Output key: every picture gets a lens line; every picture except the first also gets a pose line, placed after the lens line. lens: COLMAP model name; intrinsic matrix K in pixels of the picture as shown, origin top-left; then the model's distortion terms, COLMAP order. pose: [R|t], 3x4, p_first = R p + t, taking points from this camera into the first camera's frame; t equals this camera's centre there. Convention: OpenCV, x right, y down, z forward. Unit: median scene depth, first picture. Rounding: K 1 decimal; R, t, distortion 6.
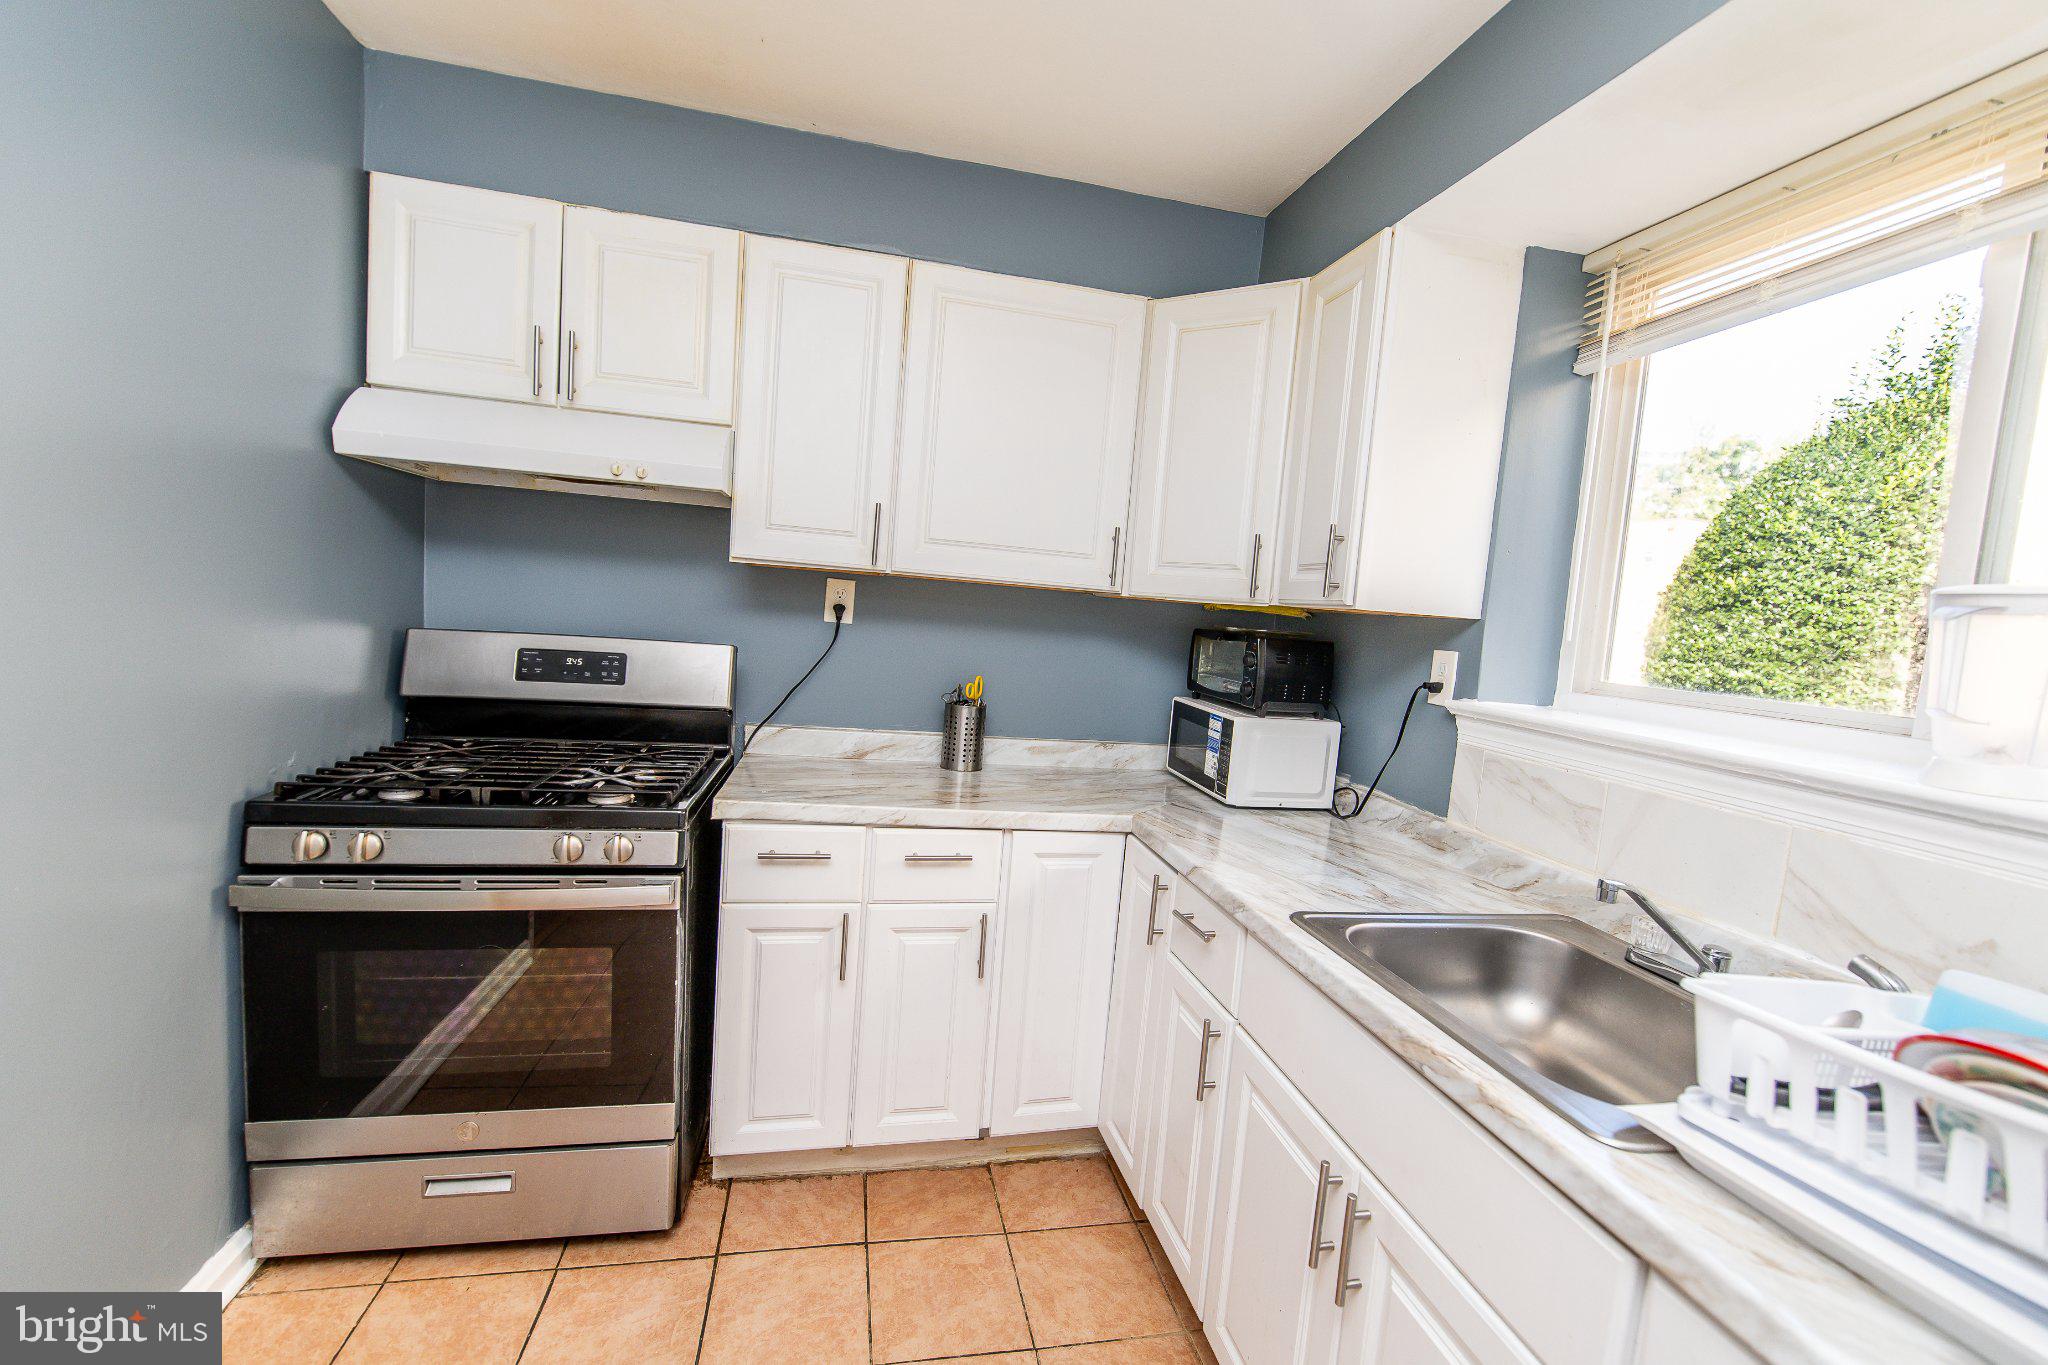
lens RADIAL K [[872.7, 0, 1031.7], [0, 872.7, 688.9], [0, 0, 1]] dist [-0.001452, -0.000403]
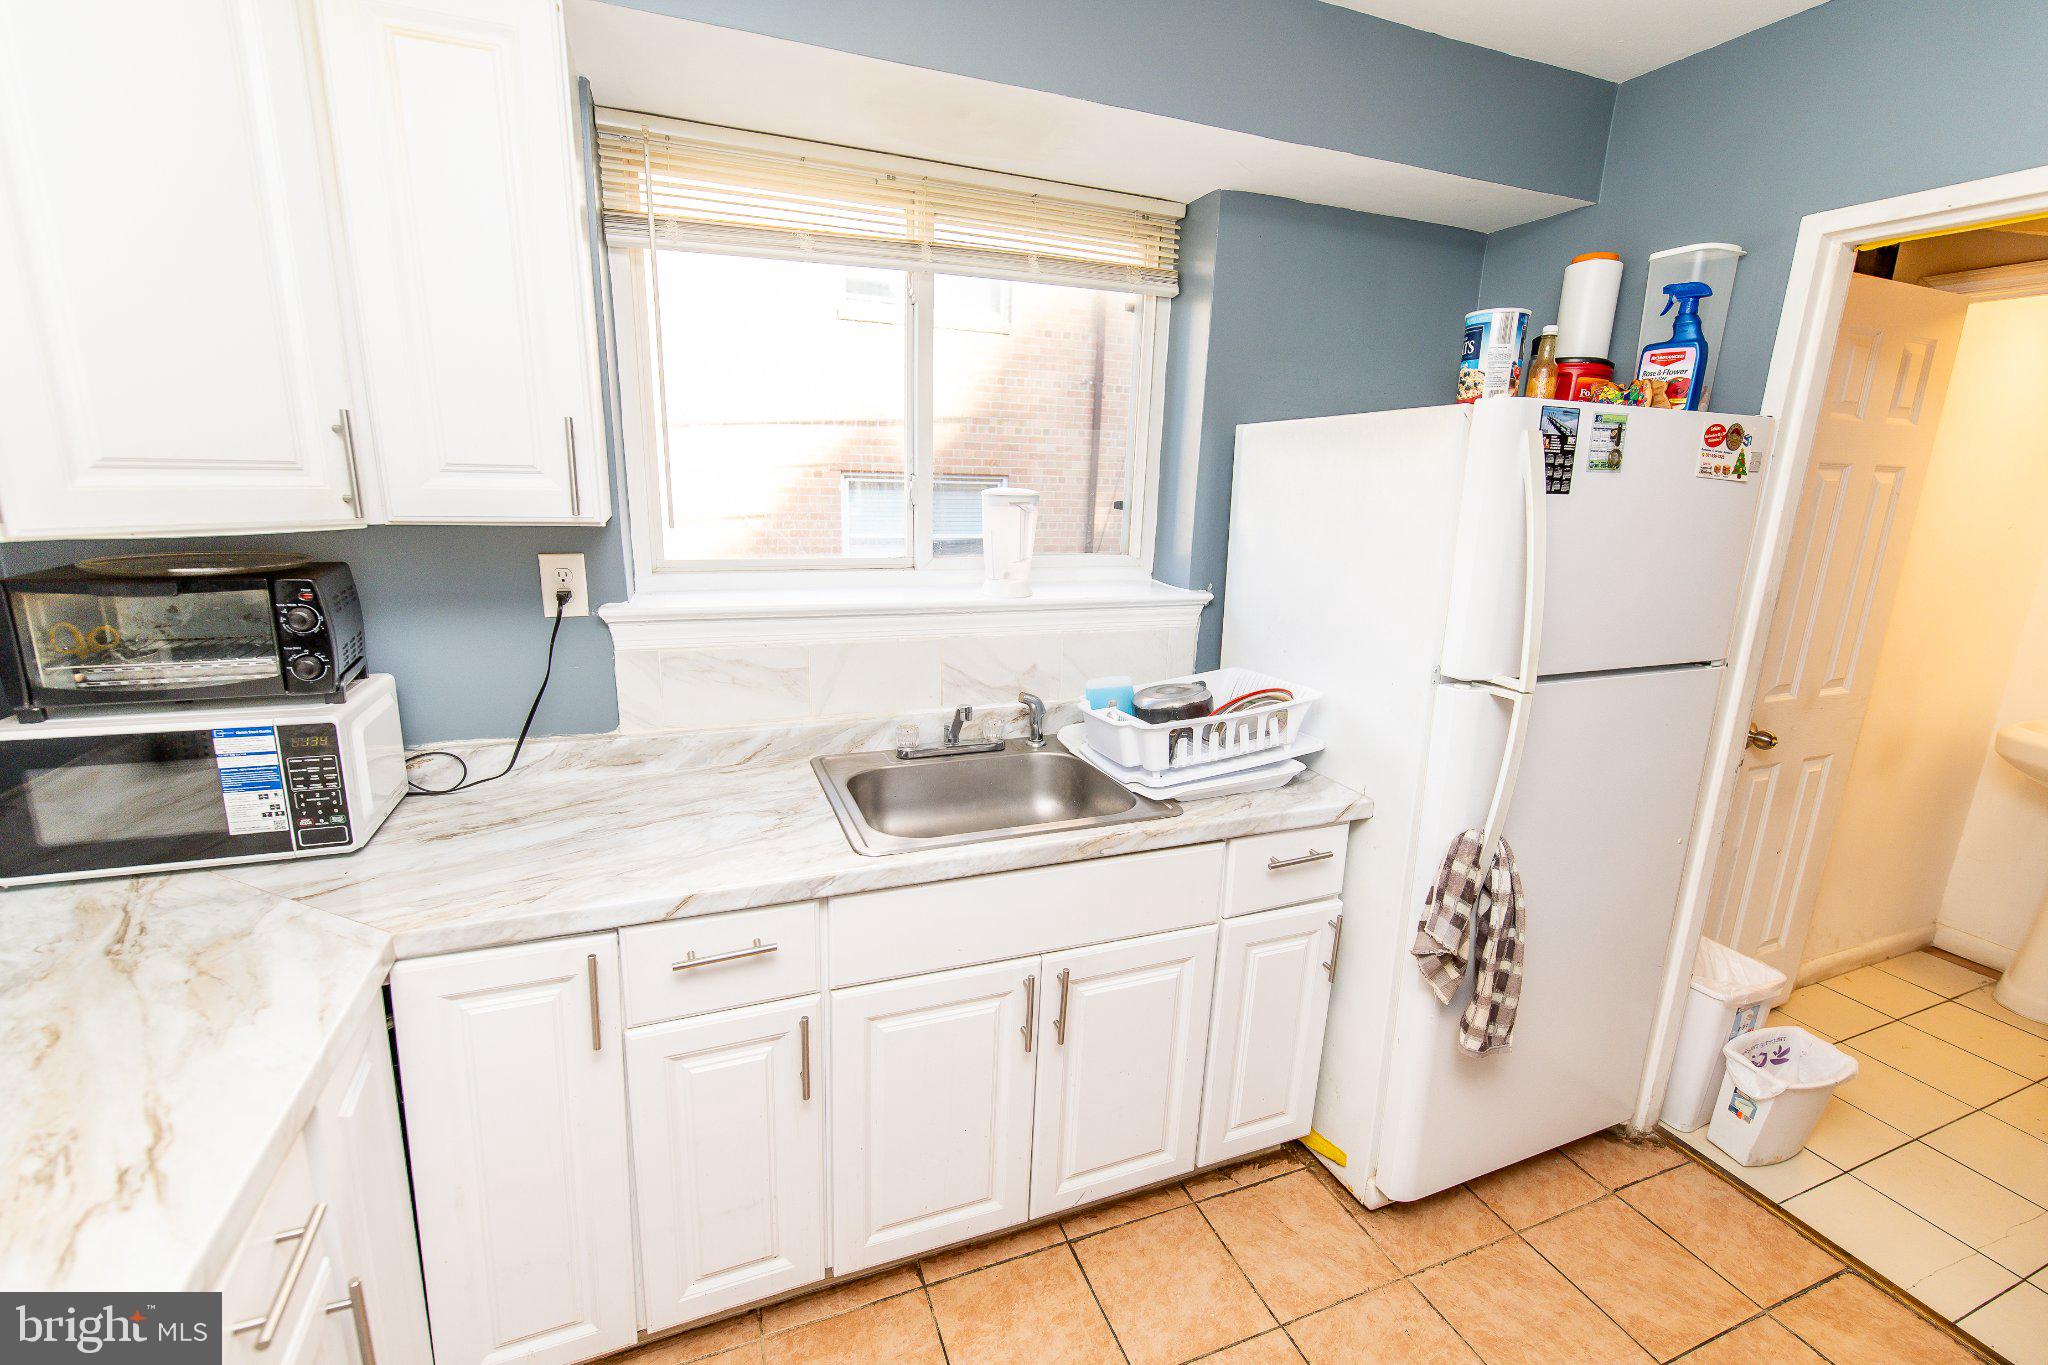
lens RADIAL K [[872.7, 0, 1020.4], [0, 872.7, 683.2], [0, 0, 1]] dist [-0.001452, -0.000403]
pose [[-0.157523, -0.311131, 0.937221, -0.440290], [0.050957, 0.945245, 0.322360, -0.175085], [-0.986200, 0.098537, -0.133043, 0.667515]]
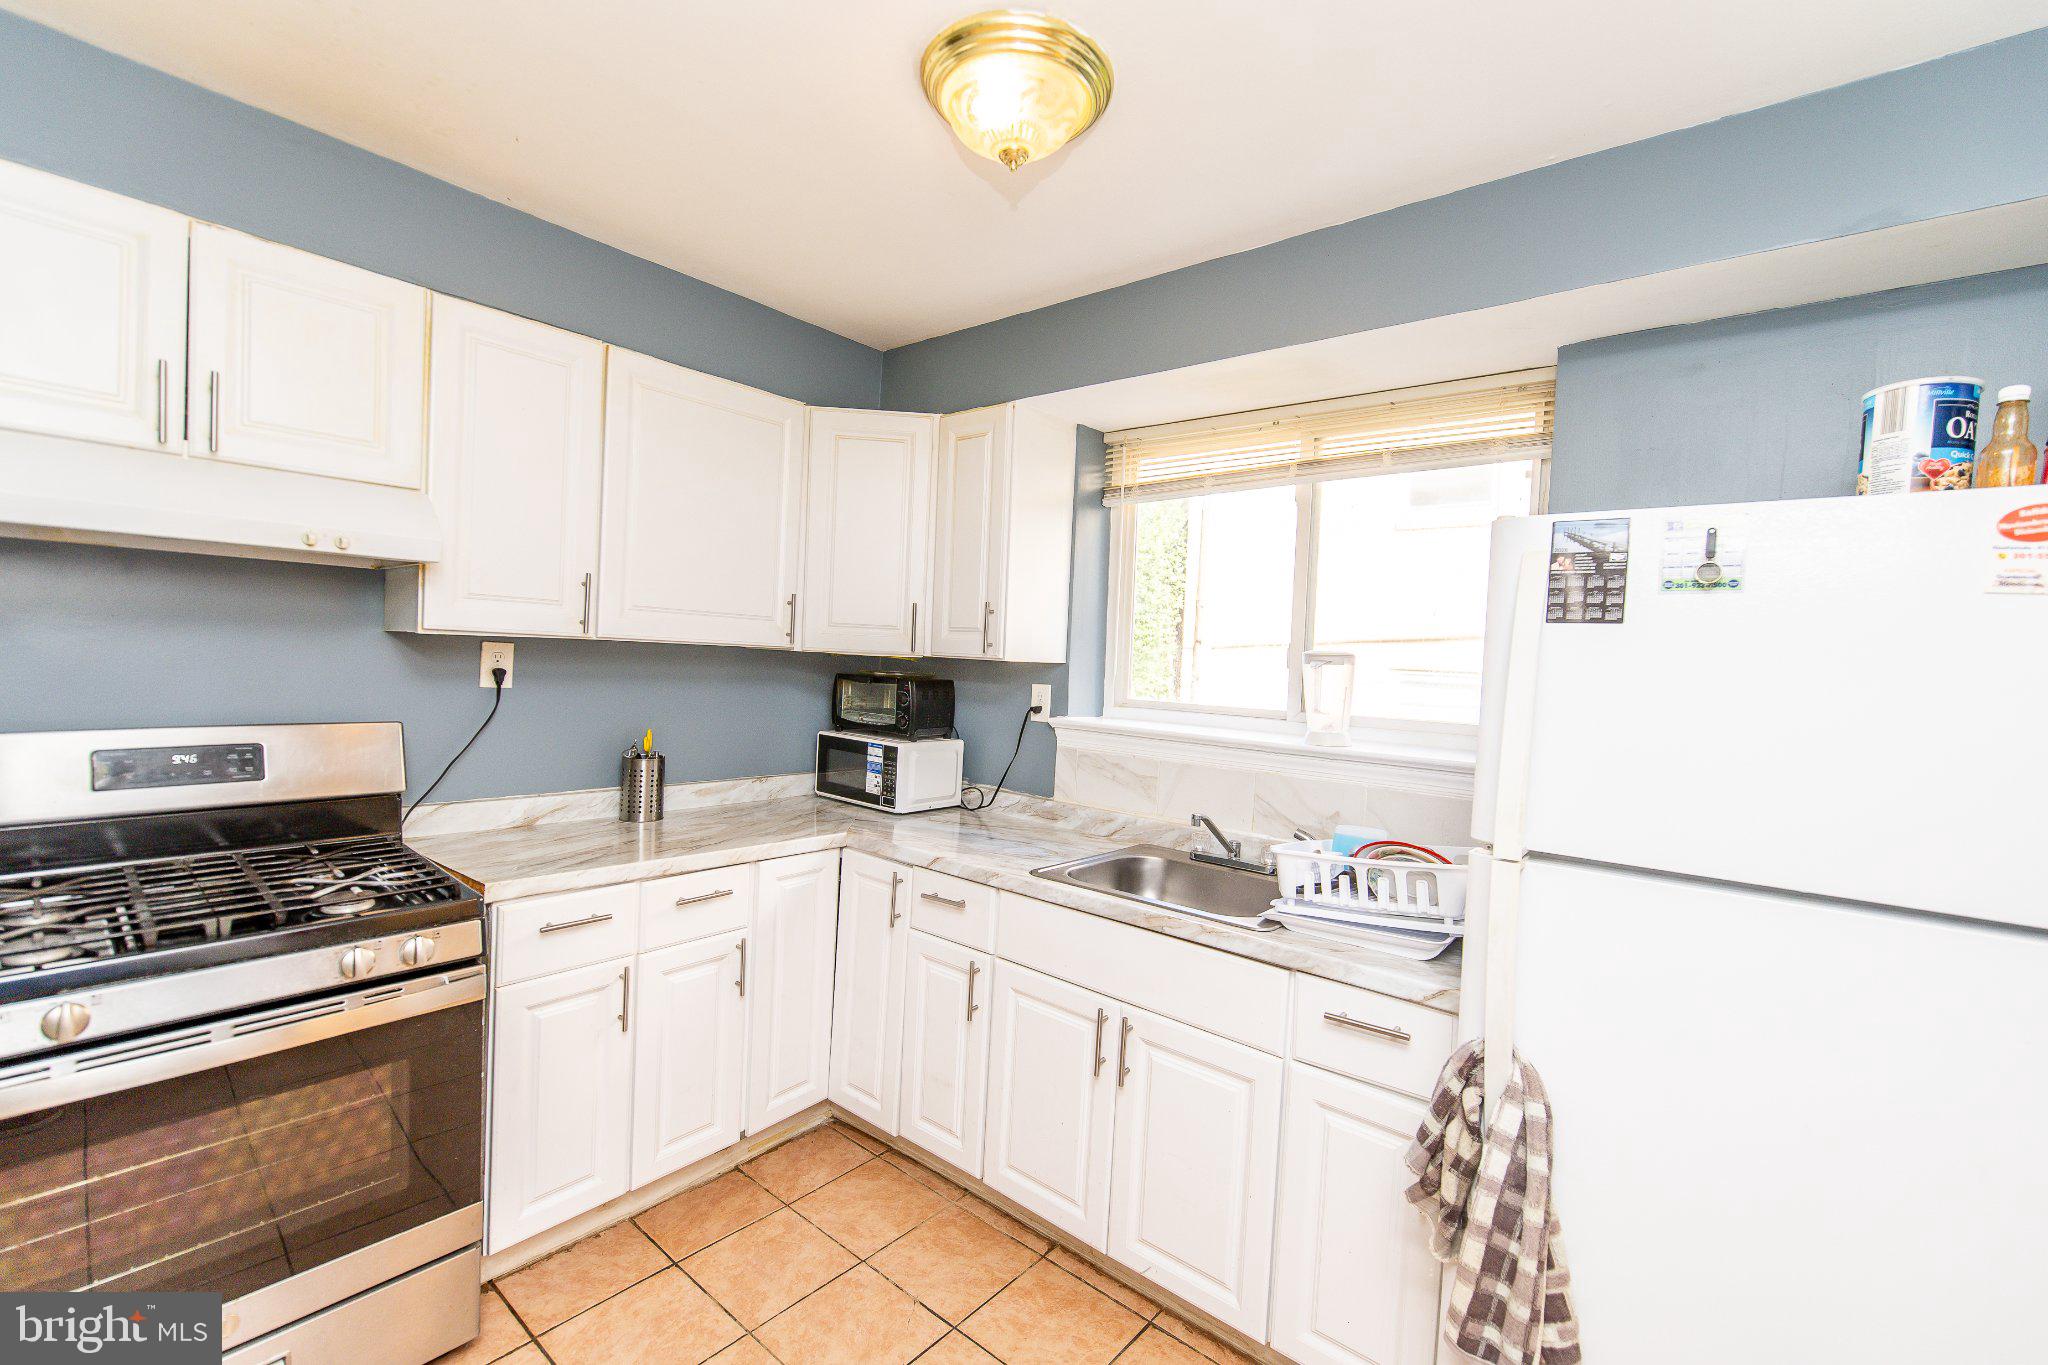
lens RADIAL K [[872.7, 0, 1037.0], [0, 872.7, 687.8], [0, 0, 1]] dist [-0.001452, -0.000403]
pose [[0.783808, -0.063334, 0.617765, -0.429522], [0.072850, 0.997295, 0.009813, -0.051666], [-0.616715, 0.037312, 0.786302, -0.144930]]
